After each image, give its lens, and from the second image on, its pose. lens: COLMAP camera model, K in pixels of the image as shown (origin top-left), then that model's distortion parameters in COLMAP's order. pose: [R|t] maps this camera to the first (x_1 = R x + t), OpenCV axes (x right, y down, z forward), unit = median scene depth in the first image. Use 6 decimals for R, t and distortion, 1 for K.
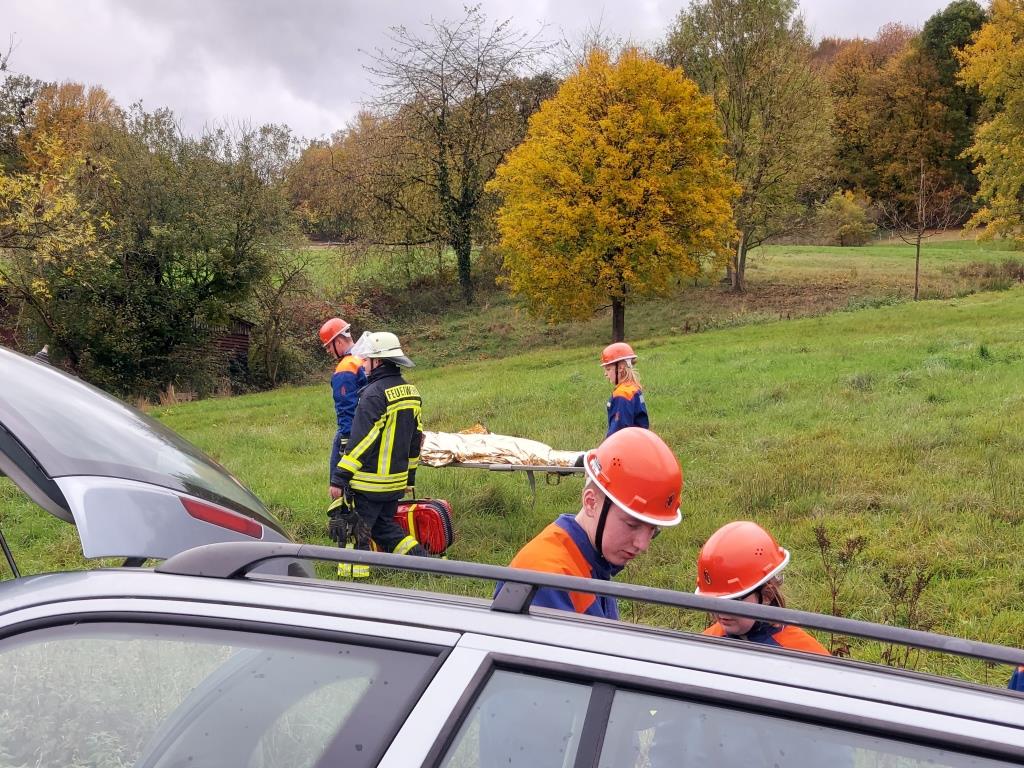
lens RADIAL K [[742.5, 0, 572.0], [0, 742.5, 356.9], [0, 0, 1]] dist [0.045233, -0.034889]
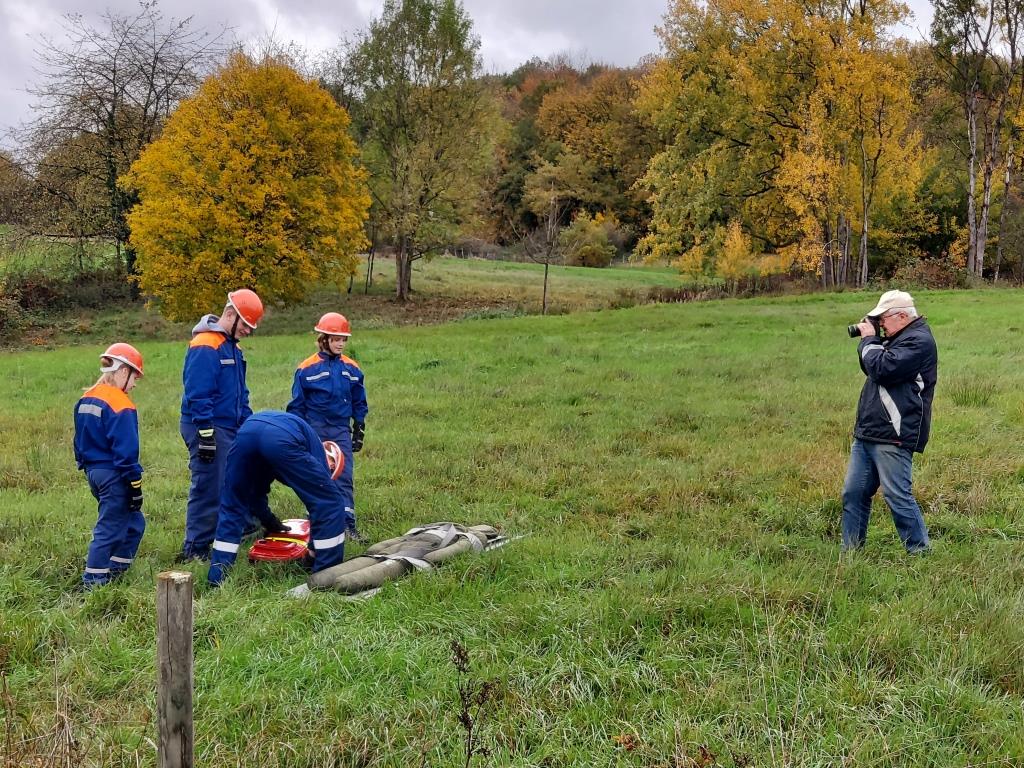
lens RADIAL K [[742.5, 0, 511.0], [0, 742.5, 384.8], [0, 0, 1]] dist [0.045233, -0.034889]
pose [[0.996316, 0.037299, 0.077217, 0.359552], [-0.038731, 0.999103, 0.017132, 0.006625], [-0.076509, -0.020060, 0.996867, -0.057076]]
